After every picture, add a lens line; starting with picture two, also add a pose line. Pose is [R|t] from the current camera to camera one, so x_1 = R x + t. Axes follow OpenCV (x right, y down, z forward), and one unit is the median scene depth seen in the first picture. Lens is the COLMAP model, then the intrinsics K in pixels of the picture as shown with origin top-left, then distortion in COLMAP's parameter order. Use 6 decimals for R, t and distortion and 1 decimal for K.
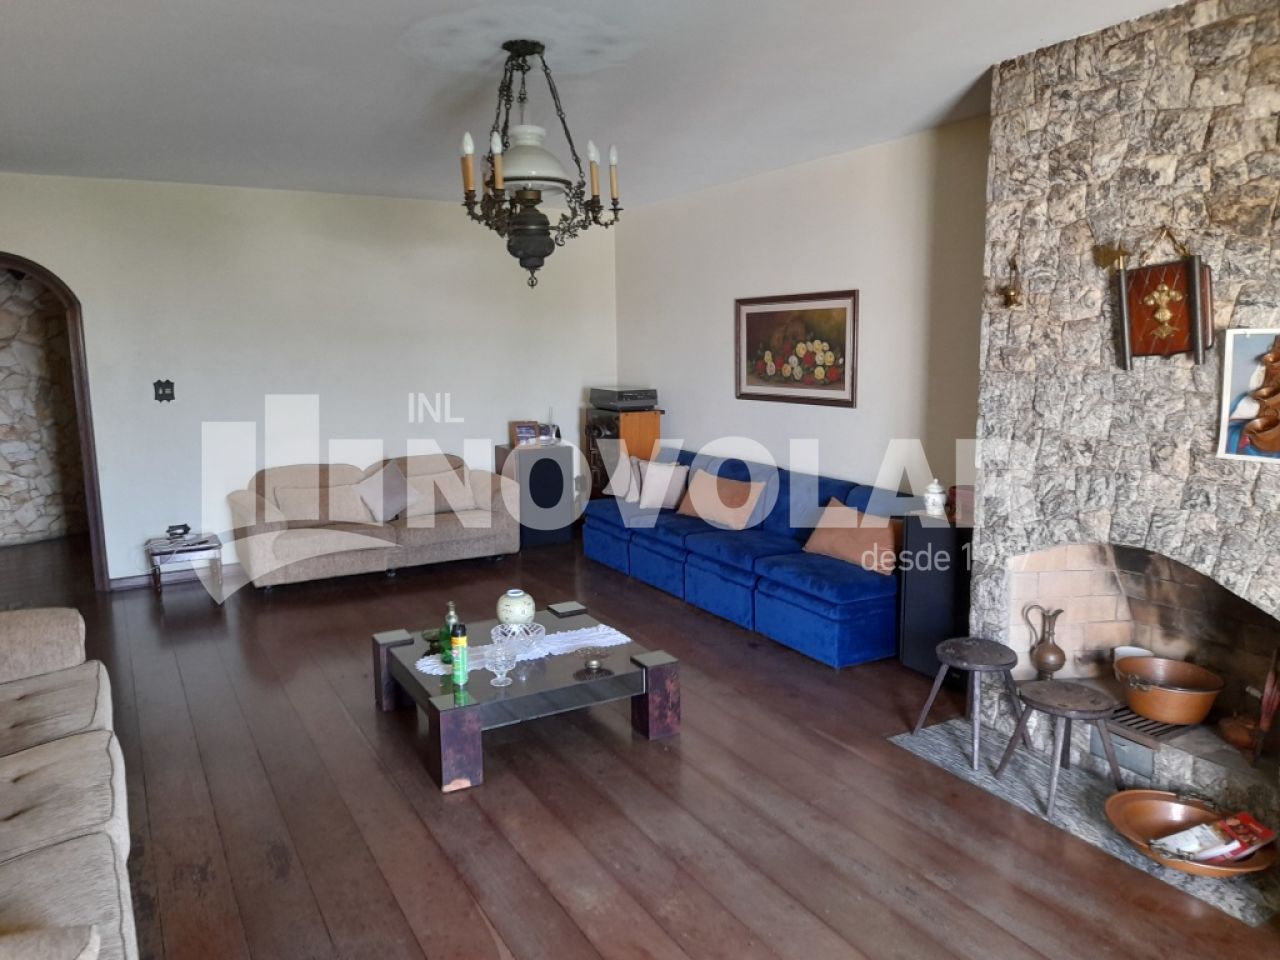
lens RADIAL K [[948.7, 0, 632.3], [0, 948.7, 480.0], [0, 0, 1]] dist [0.067181, -0.014563]
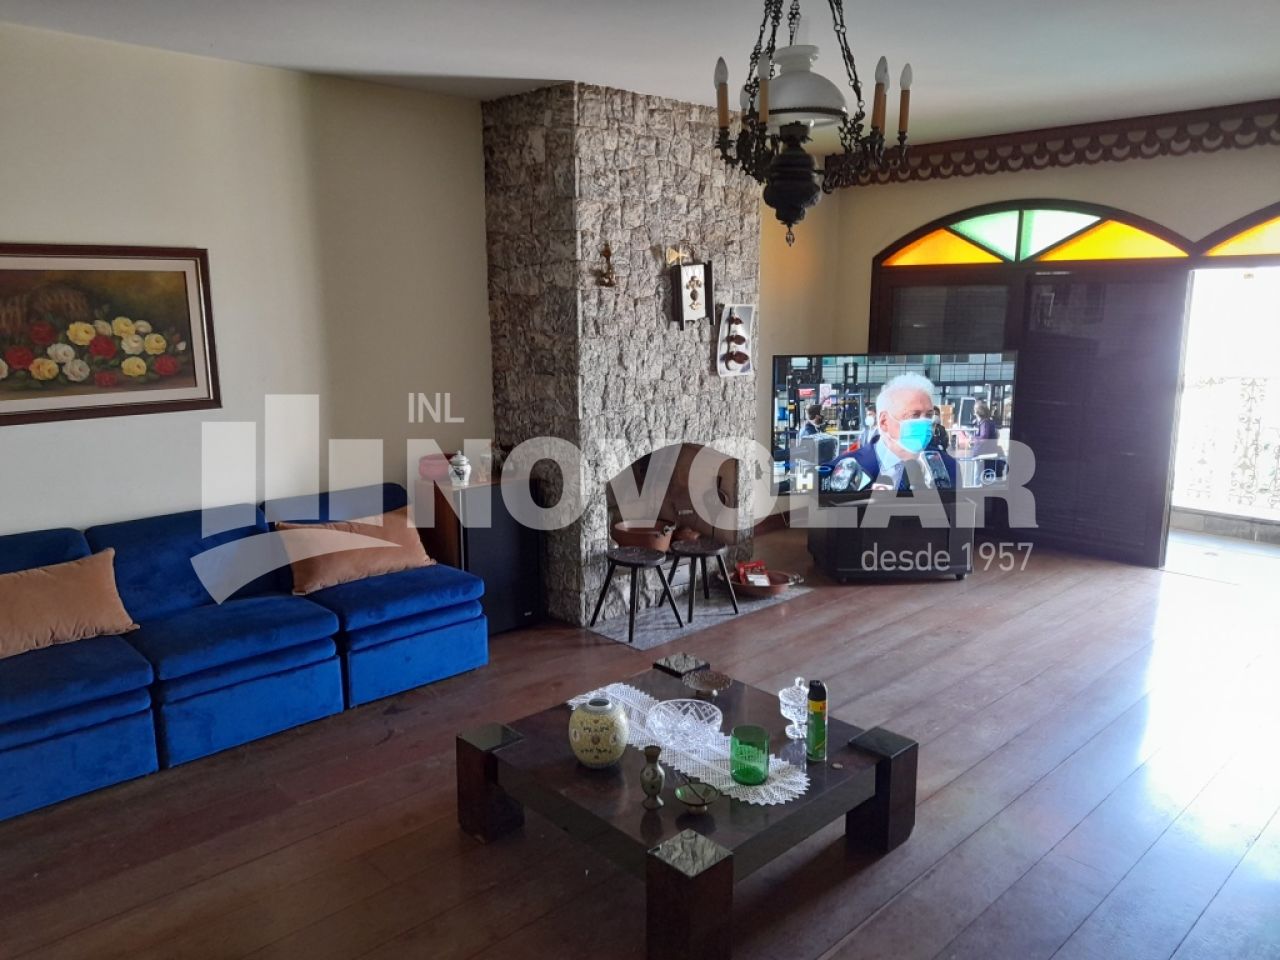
lens RADIAL K [[948.7, 0, 632.4], [0, 948.7, 478.5], [0, 0, 1]] dist [0.067181, -0.014563]
pose [[-0.238513, -0.167124, 0.956651, -0.860137], [0.158104, 0.965256, 0.208046, -0.189923], [-0.958183, 0.200872, -0.203803, 1.268857]]
